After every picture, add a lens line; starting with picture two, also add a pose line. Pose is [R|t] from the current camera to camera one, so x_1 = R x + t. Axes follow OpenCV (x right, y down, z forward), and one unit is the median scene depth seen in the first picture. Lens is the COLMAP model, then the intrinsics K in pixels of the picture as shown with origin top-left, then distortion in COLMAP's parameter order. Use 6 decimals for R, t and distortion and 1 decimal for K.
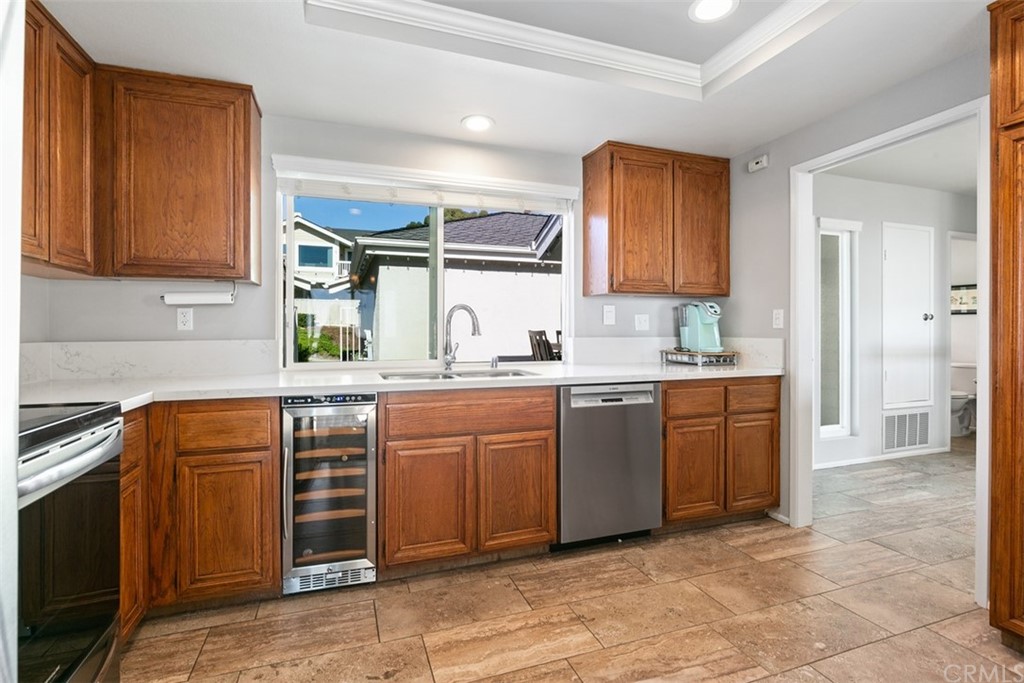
lens RADIAL K [[470.9, 0, 506.0], [0, 470.9, 331.4], [0, 0, 1]] dist [-0.001204, -0.000388]
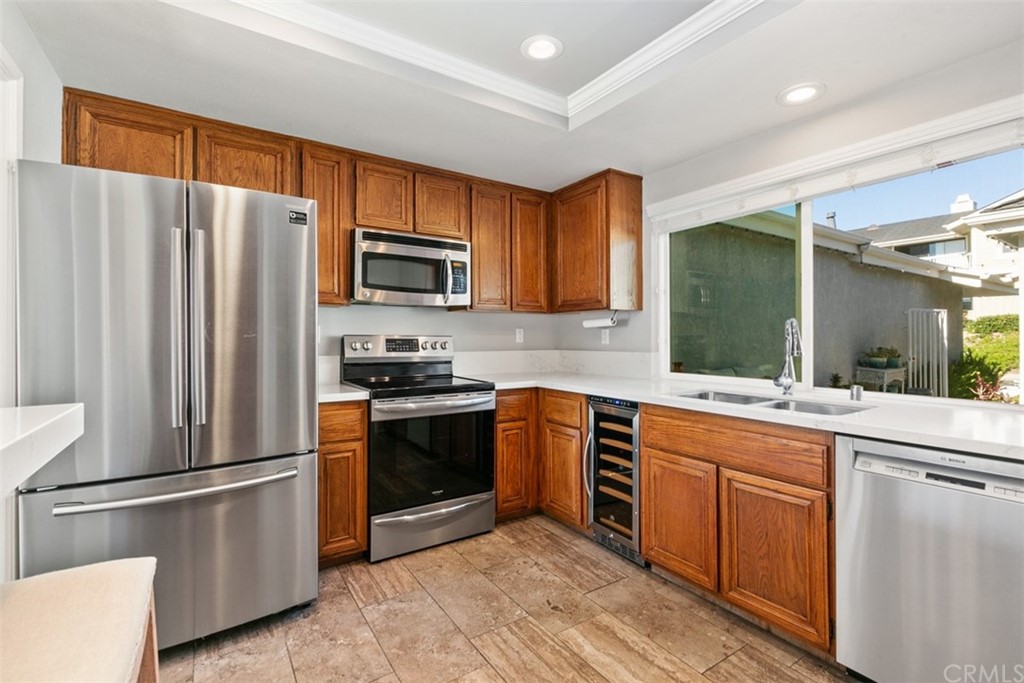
lens RADIAL K [[463.8, 0, 513.2], [0, 463.8, 334.0], [0, 0, 1]] dist [0.002417, 0.000058]
pose [[0.250907, -0.005510, -0.967996, 0.730035], [-0.001264, 0.999981, -0.006019, -0.028965], [0.968010, 0.002733, 0.250895, 0.403158]]
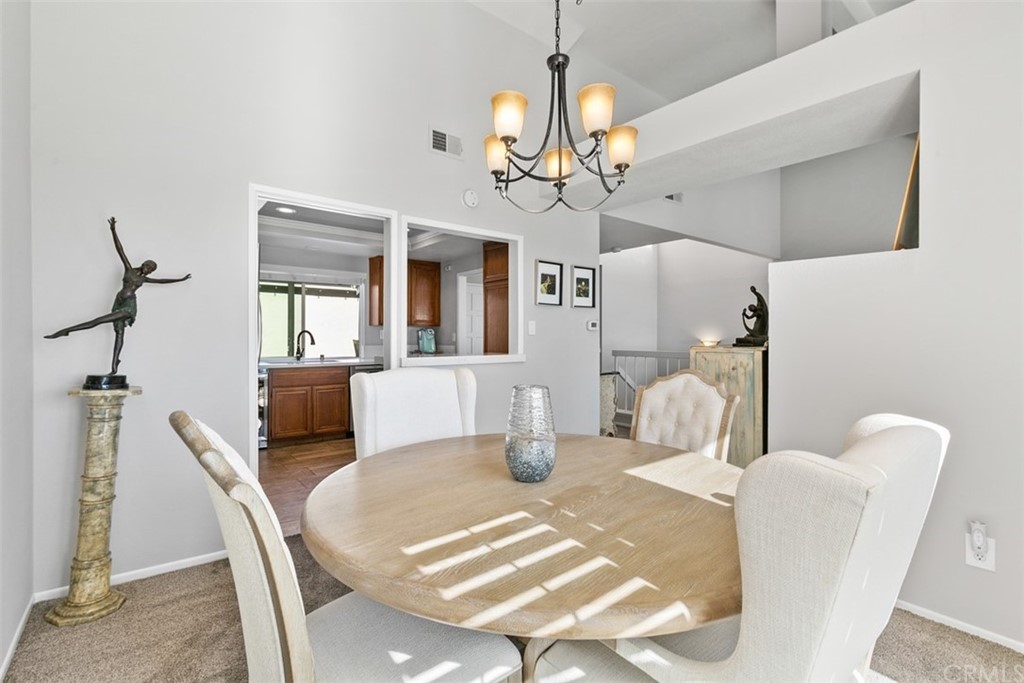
lens RADIAL K [[463.8, 0, 513.2], [0, 463.8, 334.0], [0, 0, 1]] dist [0.002417, 0.000058]
pose [[0.945569, 0.000403, 0.325422, 0.145418], [0.001200, 0.999988, -0.004725, -0.040622], [-0.325420, 0.004858, 0.945557, -1.691419]]
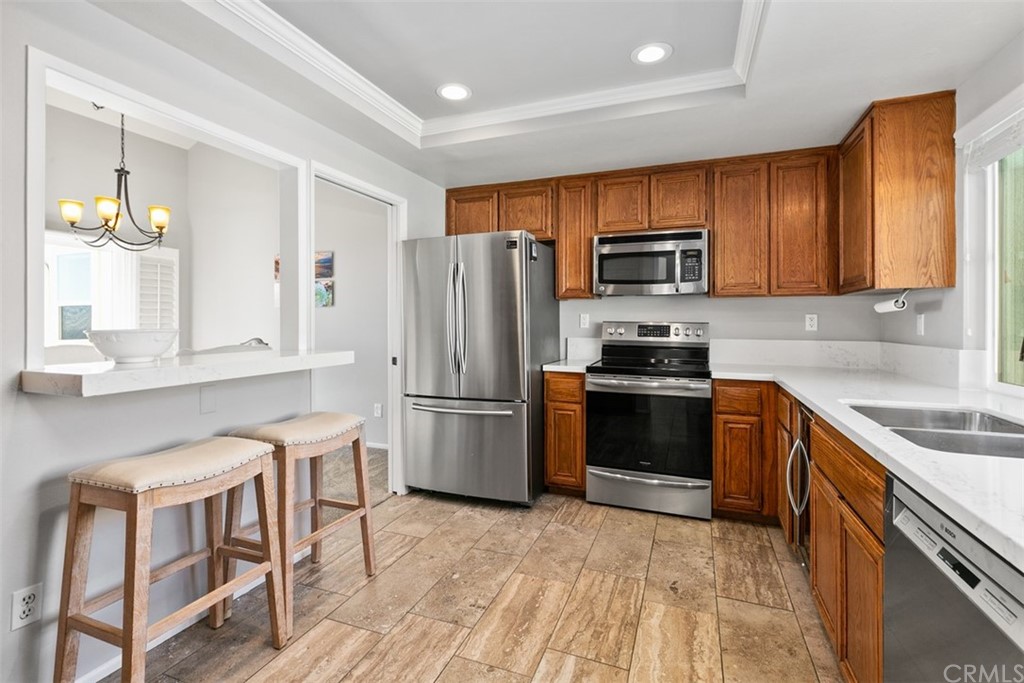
lens RADIAL K [[480.1, 0, 510.6], [0, 480.1, 323.3], [0, 0, 1]] dist [-0.001043, -0.000520]
pose [[-0.653425, 0.004376, -0.756979, 0.818435], [-0.003873, 0.999951, 0.009123, -0.041358], [0.756981, 0.008893, -0.653376, 1.131554]]
